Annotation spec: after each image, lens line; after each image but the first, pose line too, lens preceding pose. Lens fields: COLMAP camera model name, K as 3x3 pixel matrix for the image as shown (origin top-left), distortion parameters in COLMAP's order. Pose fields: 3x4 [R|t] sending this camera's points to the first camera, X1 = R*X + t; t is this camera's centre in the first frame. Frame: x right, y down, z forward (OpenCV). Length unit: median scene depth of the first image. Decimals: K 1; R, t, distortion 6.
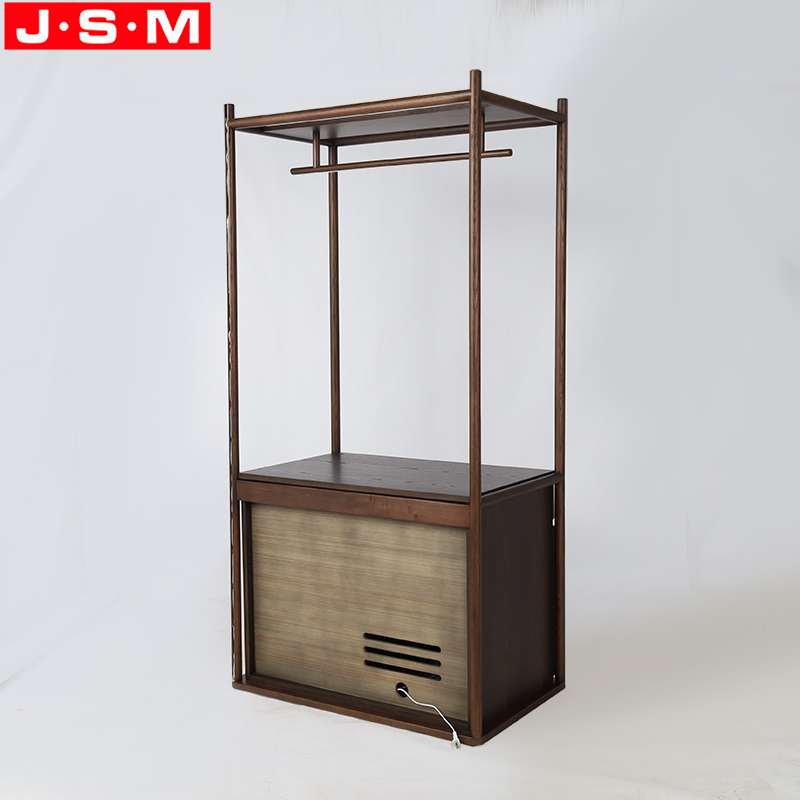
lens RADIAL K [[1123.3, 0, 395.1], [0, 1123.3, 406.9], [0, 0, 1]] dist [0.030810, 0.000000]
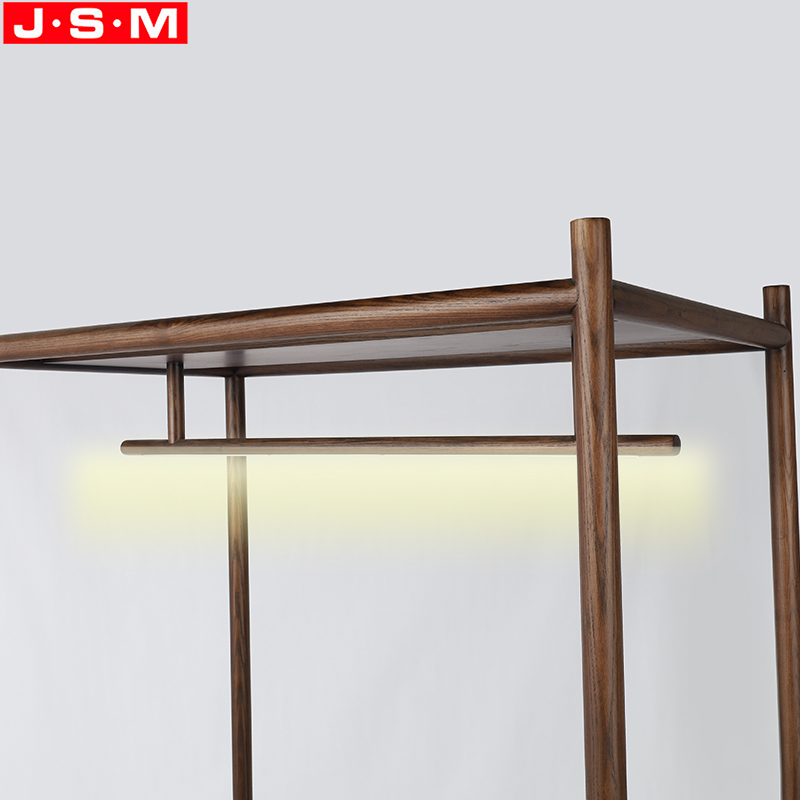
lens RADIAL K [[1125.0, 0, 401.4], [0, 1125.0, 397.2], [0, 0, 1]] dist [-0.072315, 0.000000]
pose [[0.999914, -0.012711, -0.003355, 0.017654], [0.012146, 0.990889, -0.134131, -0.185075], [0.005029, 0.134079, 0.990958, 0.619828]]
